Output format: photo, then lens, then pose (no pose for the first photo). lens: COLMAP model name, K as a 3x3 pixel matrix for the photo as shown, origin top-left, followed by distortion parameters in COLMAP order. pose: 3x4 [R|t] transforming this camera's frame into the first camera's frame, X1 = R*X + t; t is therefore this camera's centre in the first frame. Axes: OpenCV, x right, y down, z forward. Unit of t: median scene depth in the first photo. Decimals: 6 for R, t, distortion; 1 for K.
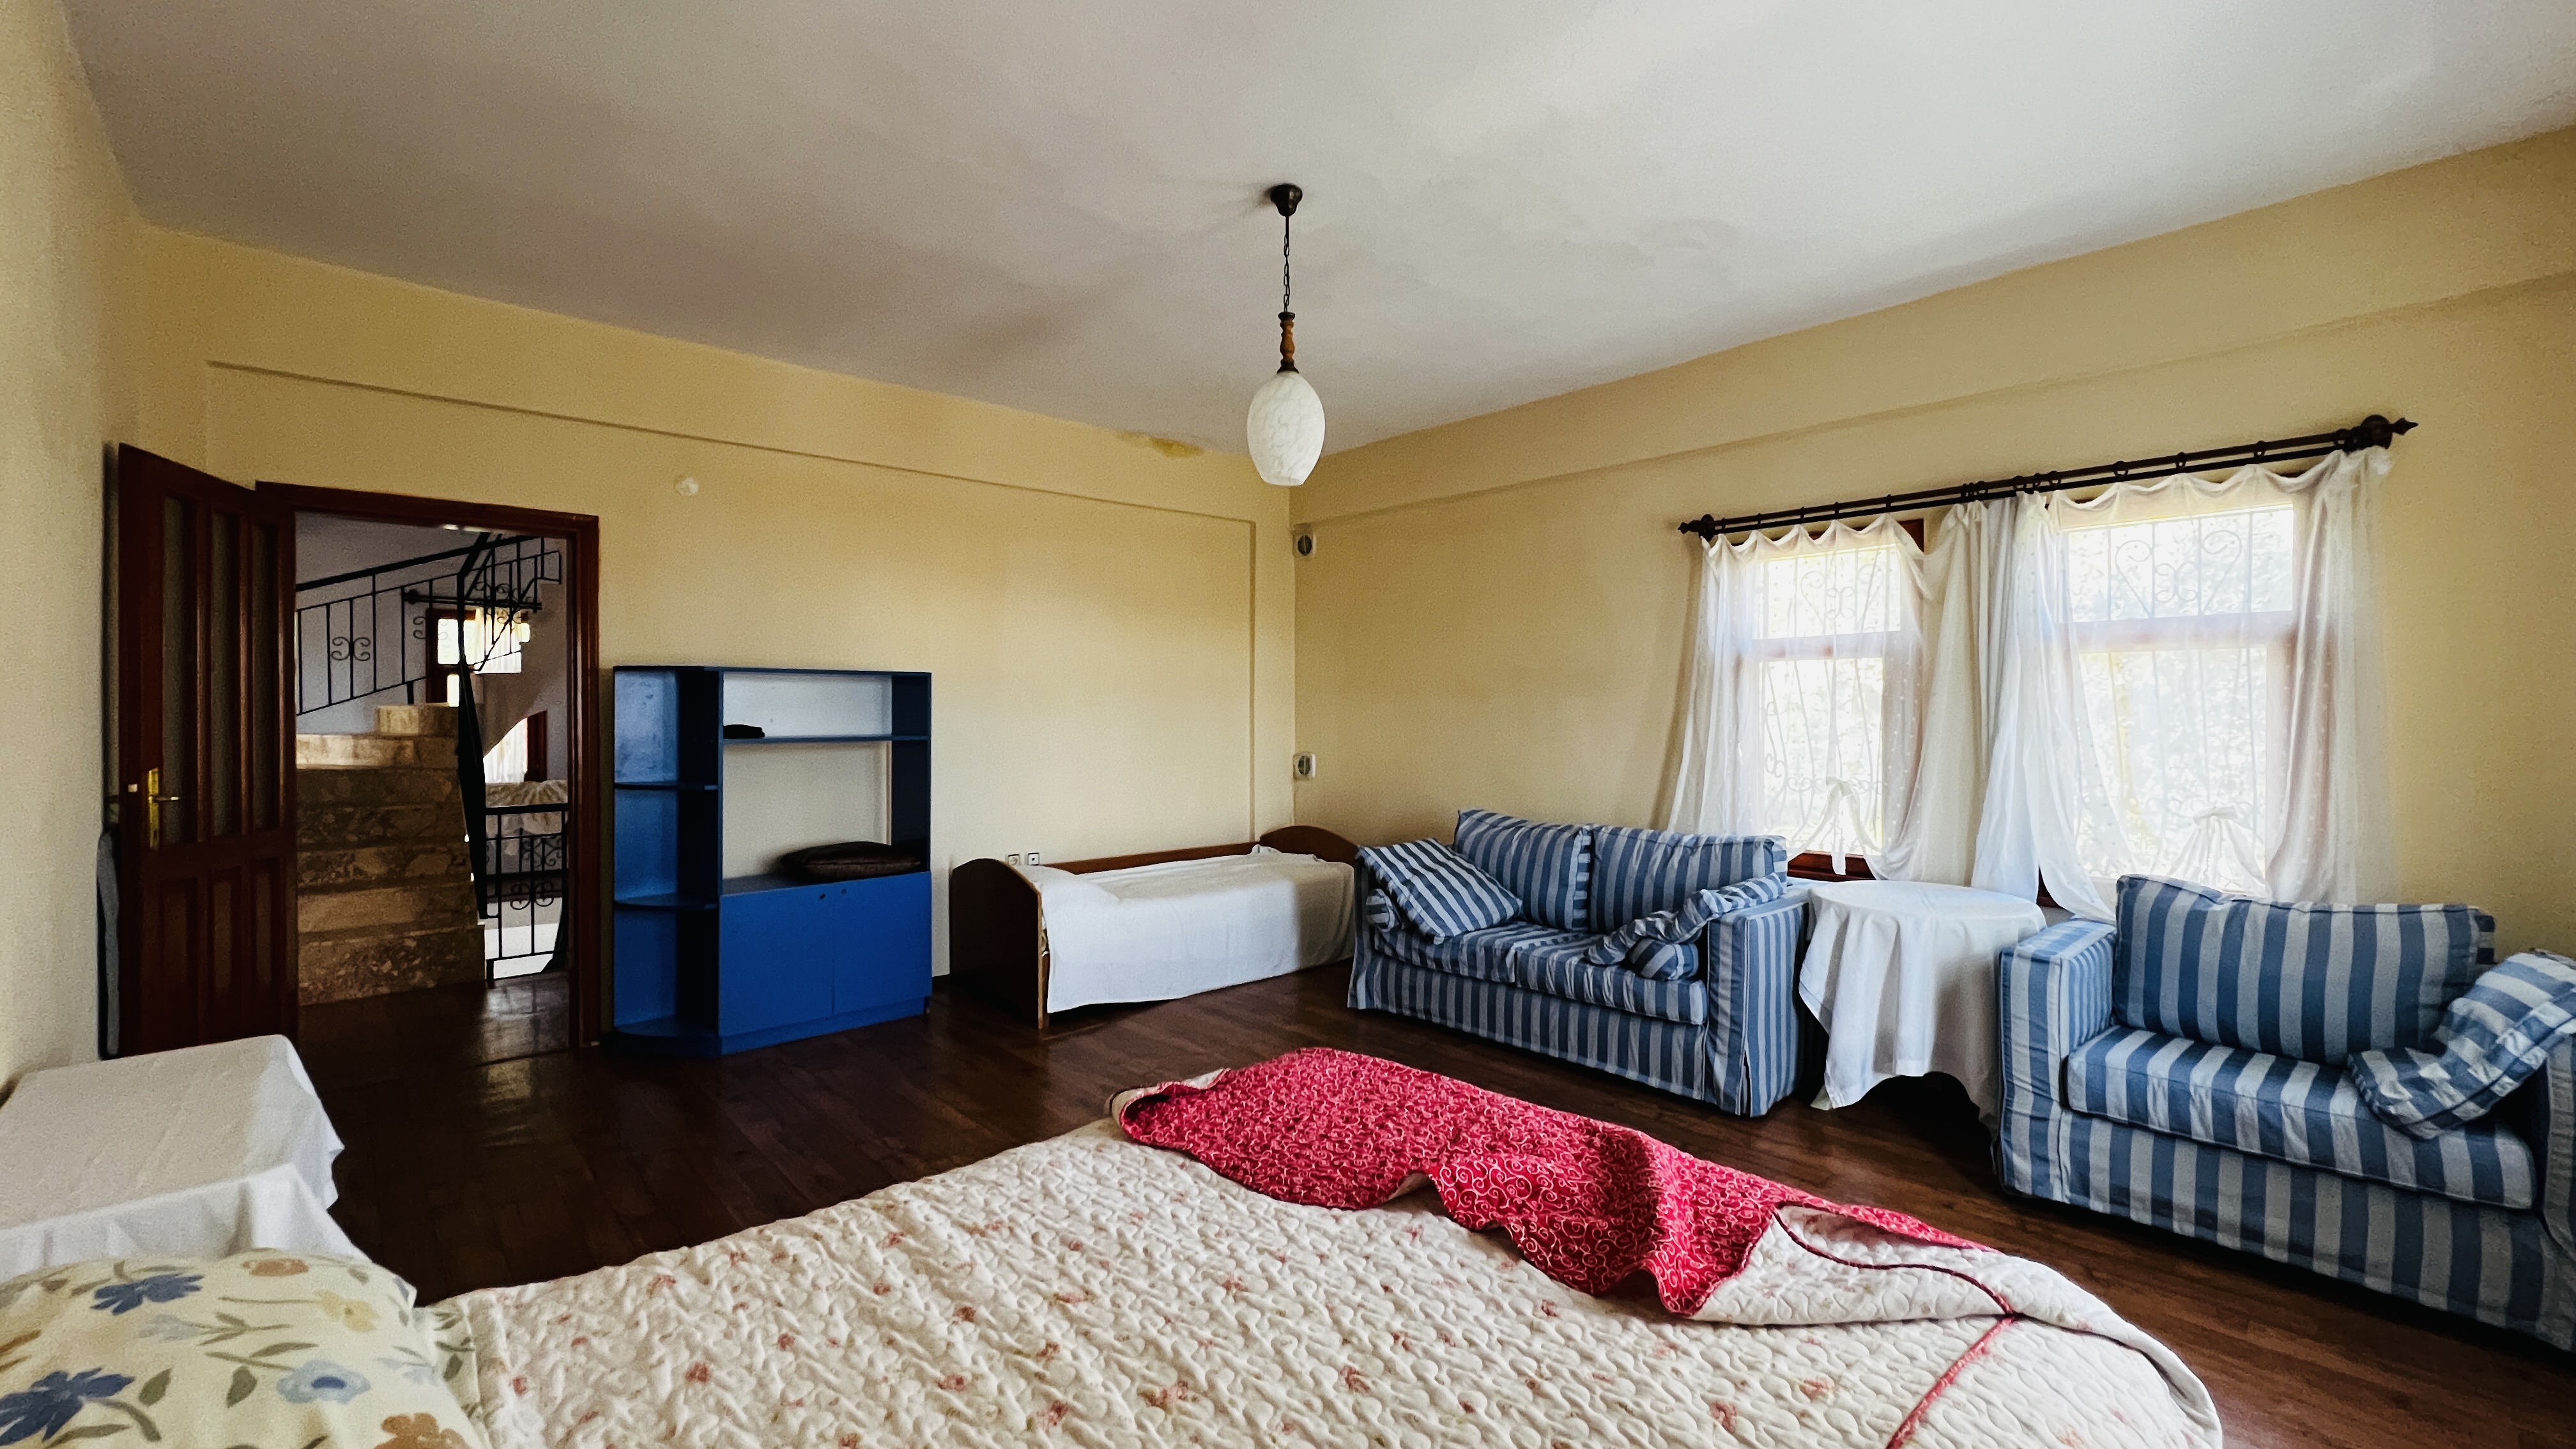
lens RADIAL K [[1023.0, 0, 1280.5], [0, 1023.0, 719.1], [0, 0, 1]] dist [-0.003445, 0.000005]
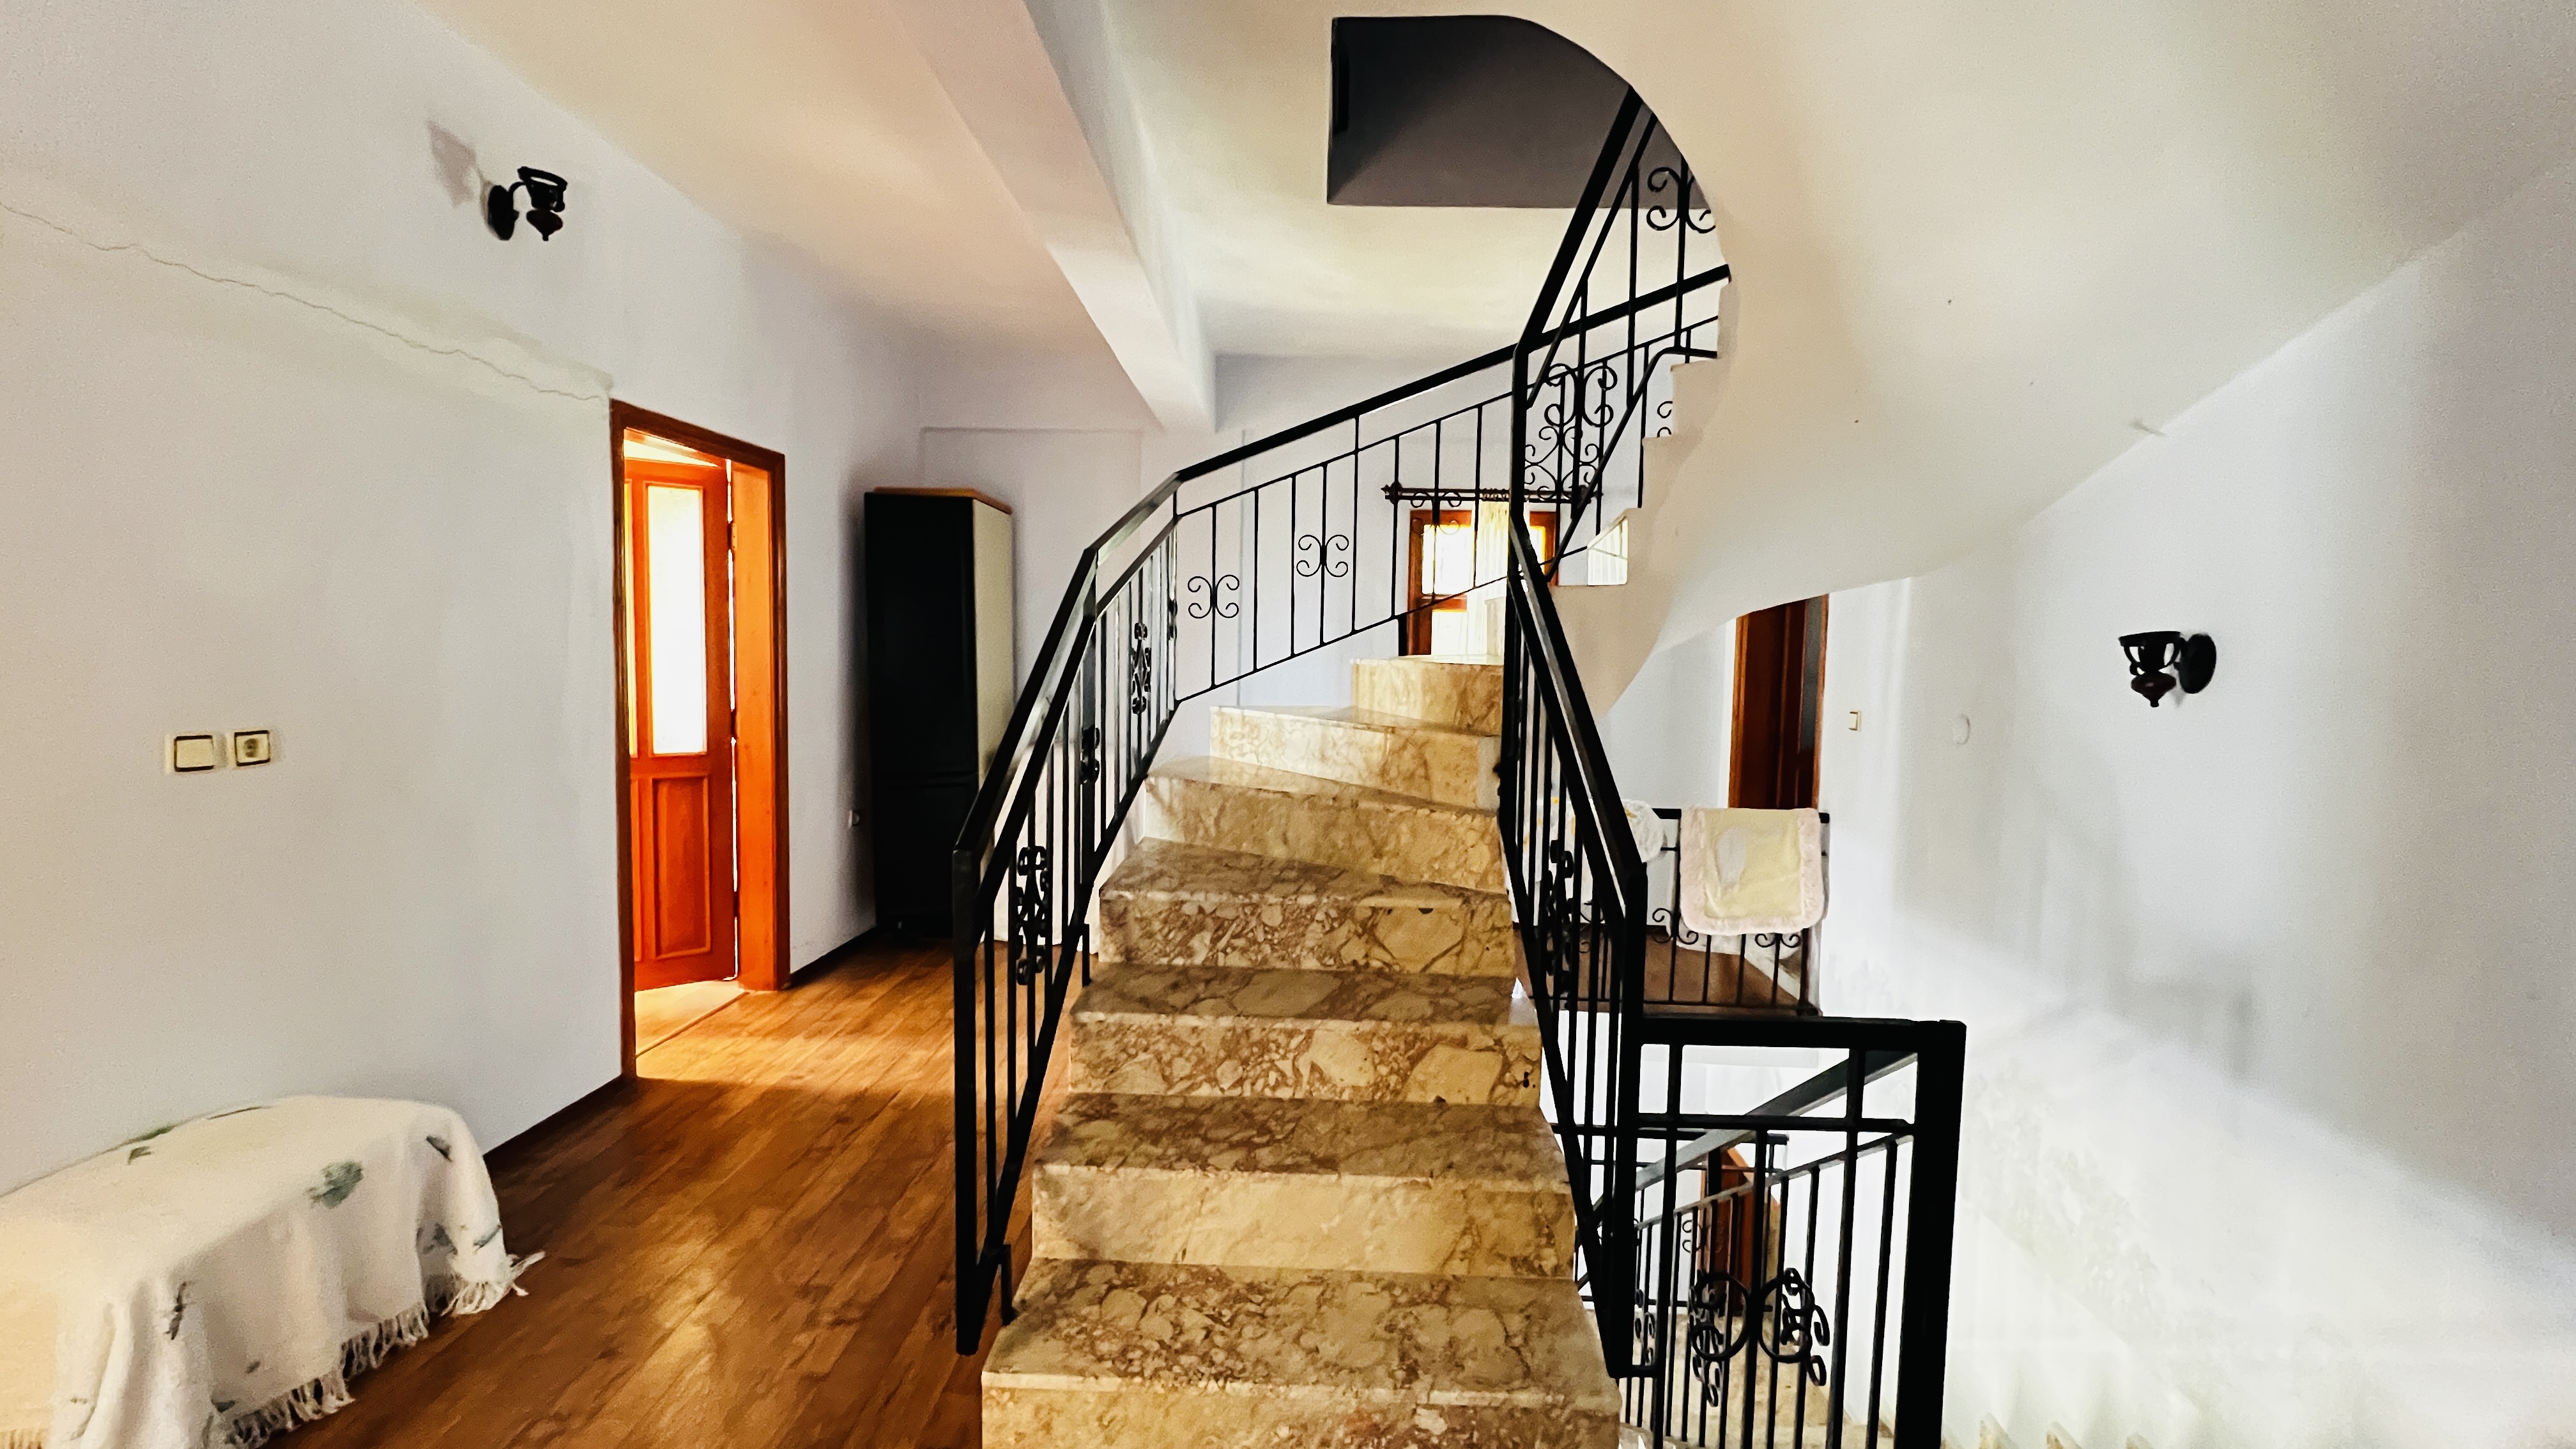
lens RADIAL K [[1023.0, 0, 1291.2], [0, 1023.0, 713.9], [0, 0, 1]] dist [-0.003445, 0.000005]
pose [[0.714618, 0.055738, -0.697290, -0.566195], [-0.022617, 0.998140, 0.056608, -0.013980], [0.699149, -0.024683, 0.714550, 0.628038]]
